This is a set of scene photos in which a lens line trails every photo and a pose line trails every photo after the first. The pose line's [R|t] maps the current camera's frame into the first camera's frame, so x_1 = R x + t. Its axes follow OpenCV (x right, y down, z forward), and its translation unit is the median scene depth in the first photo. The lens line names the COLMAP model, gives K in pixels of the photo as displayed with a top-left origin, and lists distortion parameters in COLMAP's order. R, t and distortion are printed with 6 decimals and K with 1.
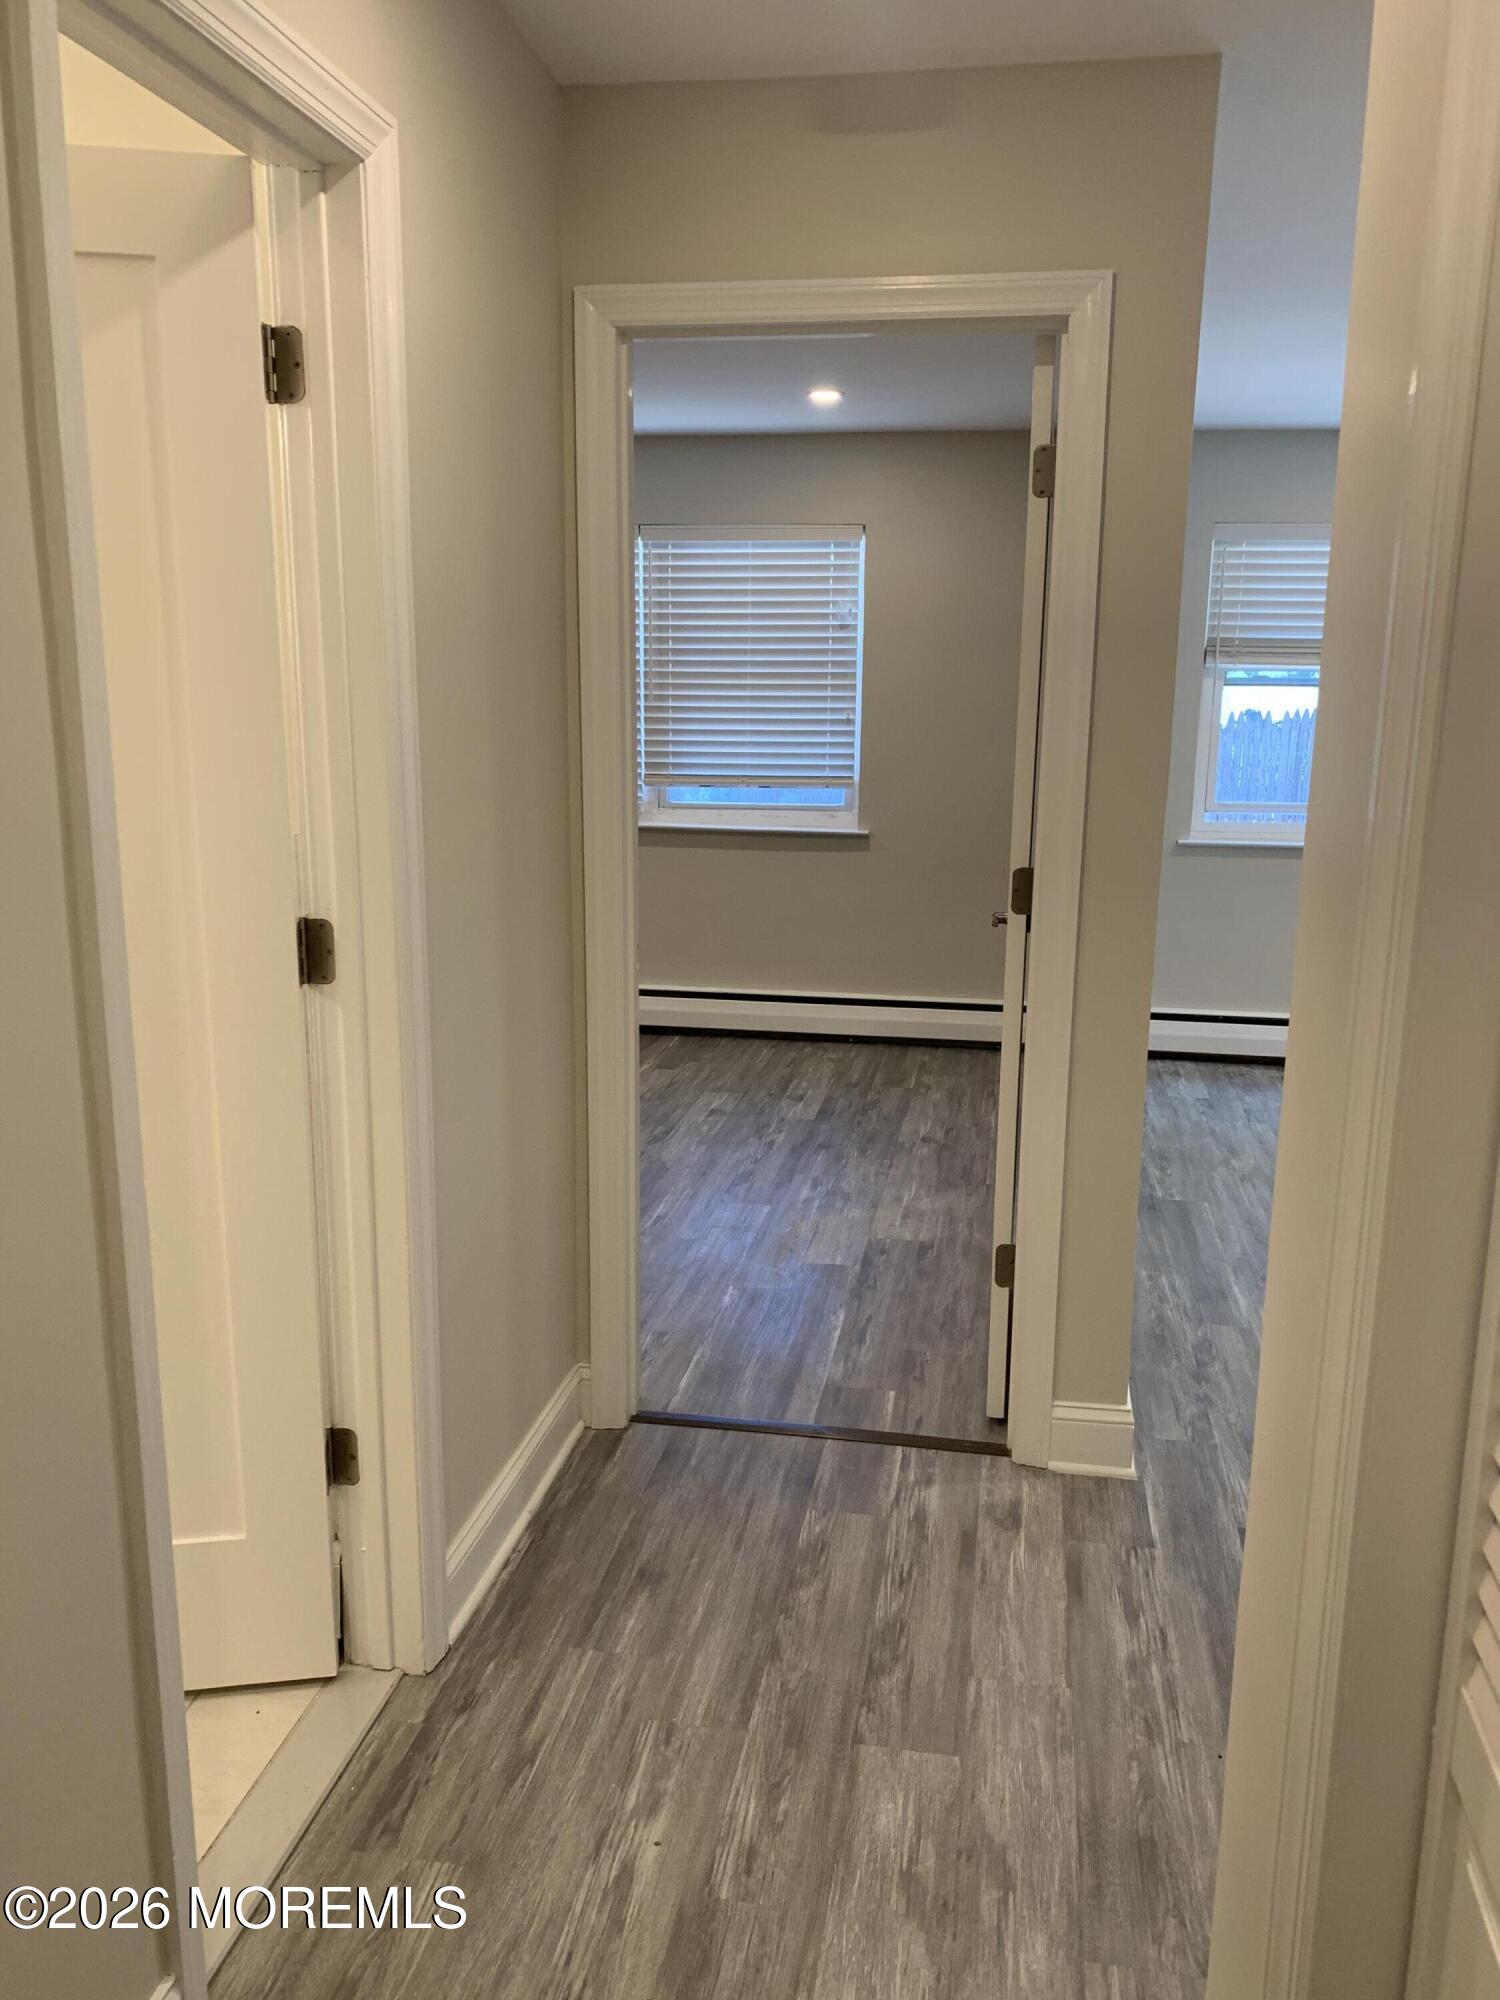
lens RADIAL K [[1537.3, 0, 758.4], [0, 1537.3, 1005.6], [0, 0, 1]] dist [-0.007632, 0.006230]
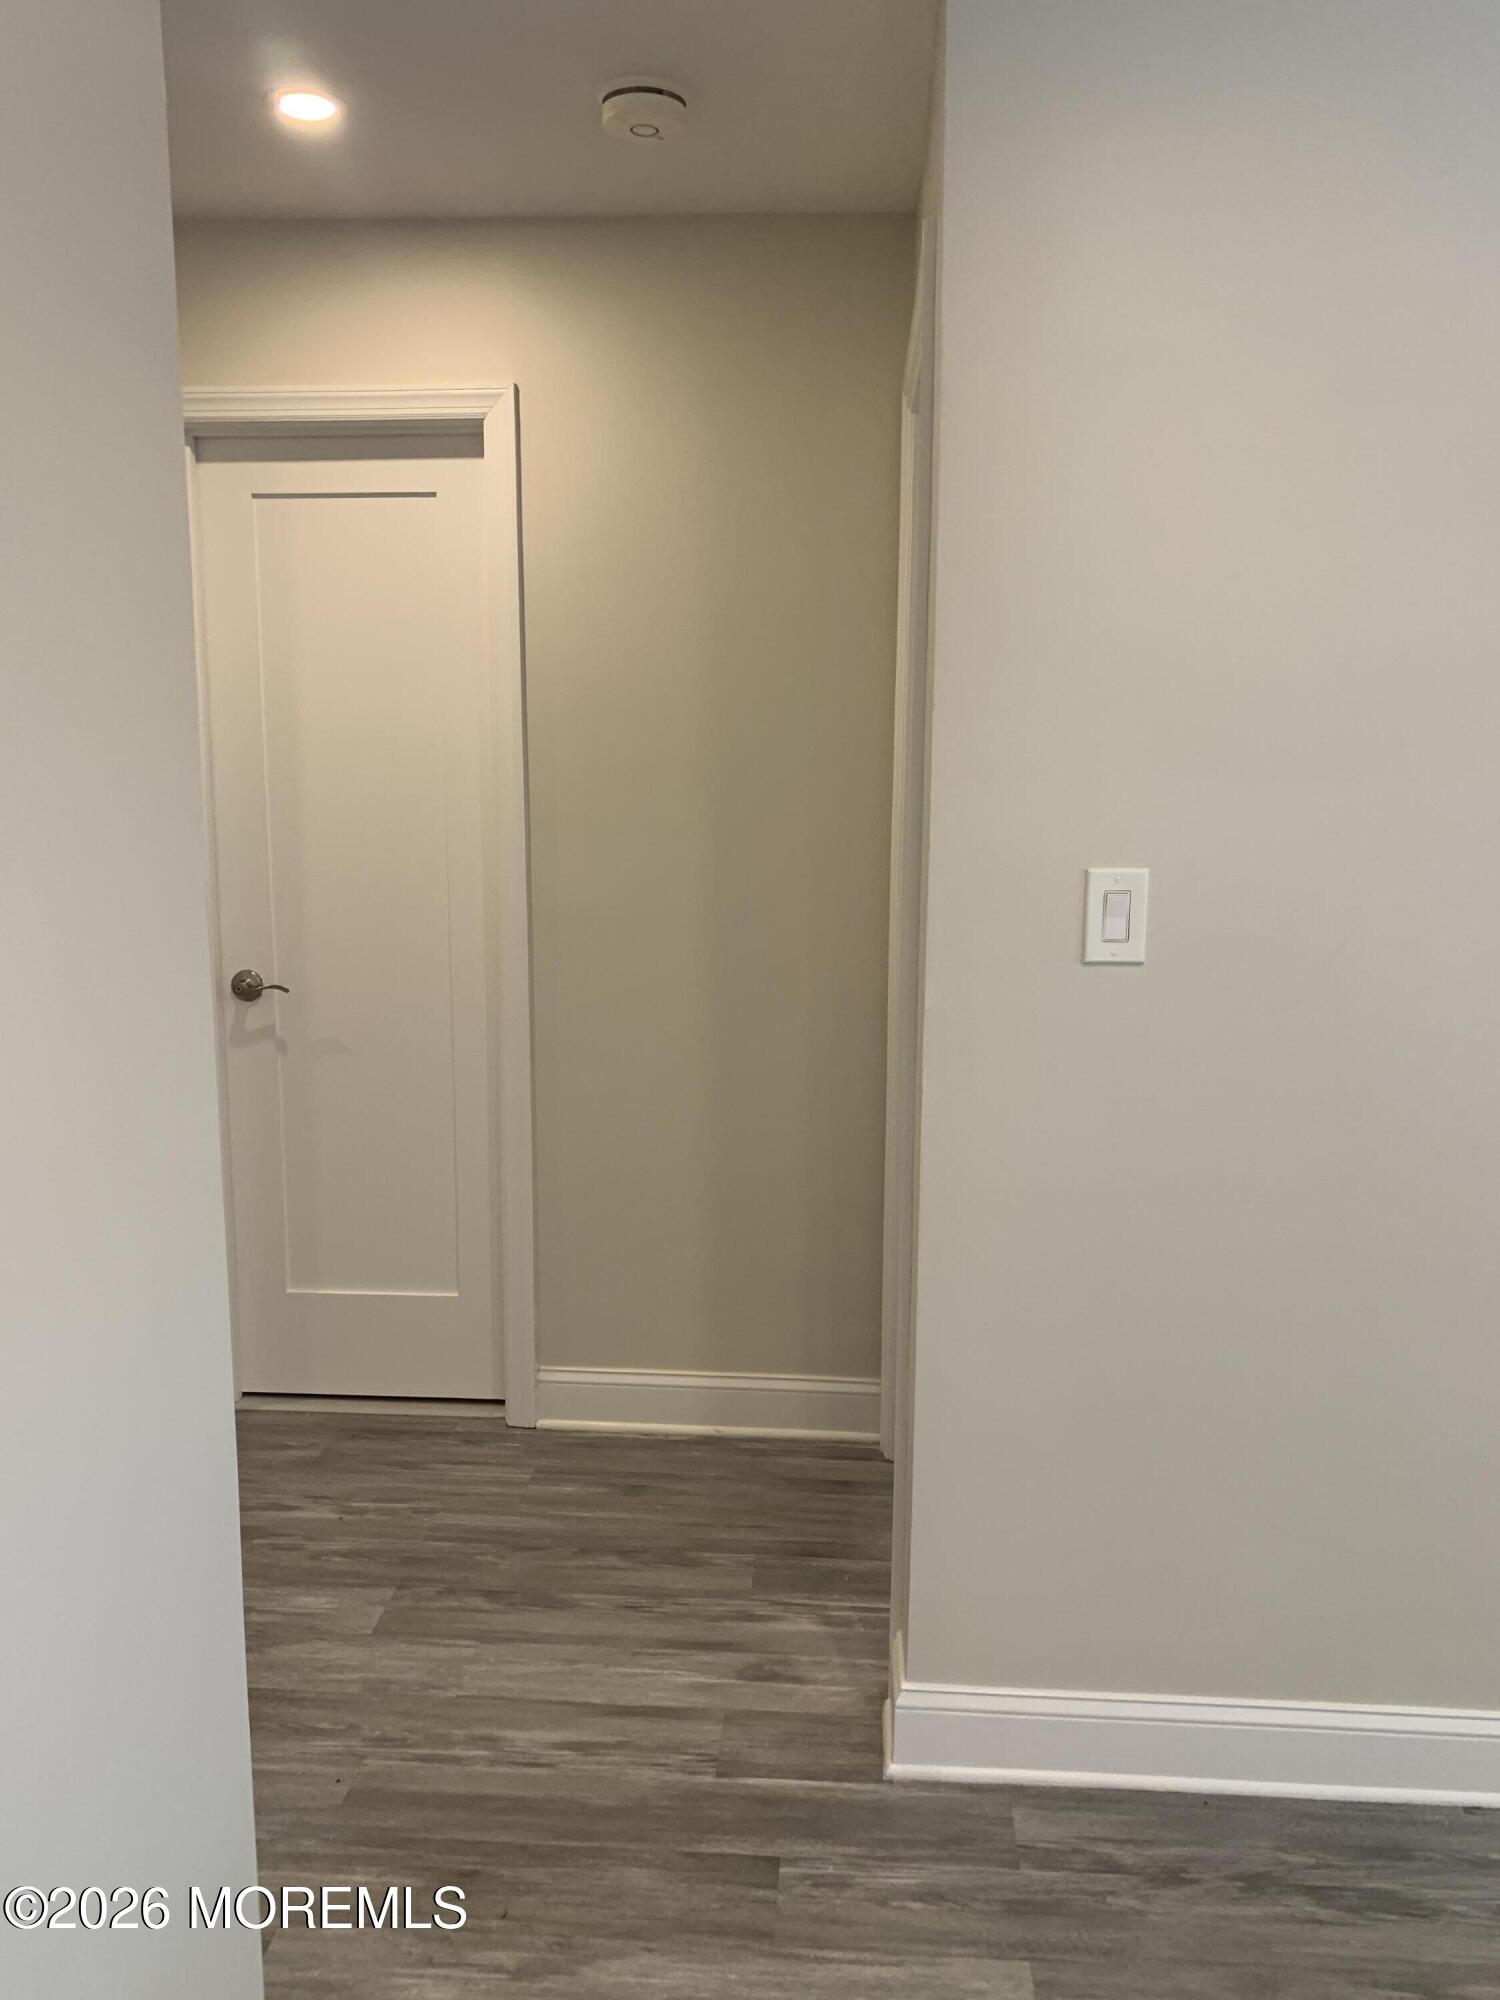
lens RADIAL K [[1529.4, 0, 728.4], [0, 1529.4, 1001.8], [0, 0, 1]] dist [-0.001471, -0.002055]
pose [[0.103125, 0.161005, -0.981551, 1.125960], [-0.210821, 0.967930, 0.136621, -0.179621], [0.972070, 0.192843, 0.133761, 0.929972]]
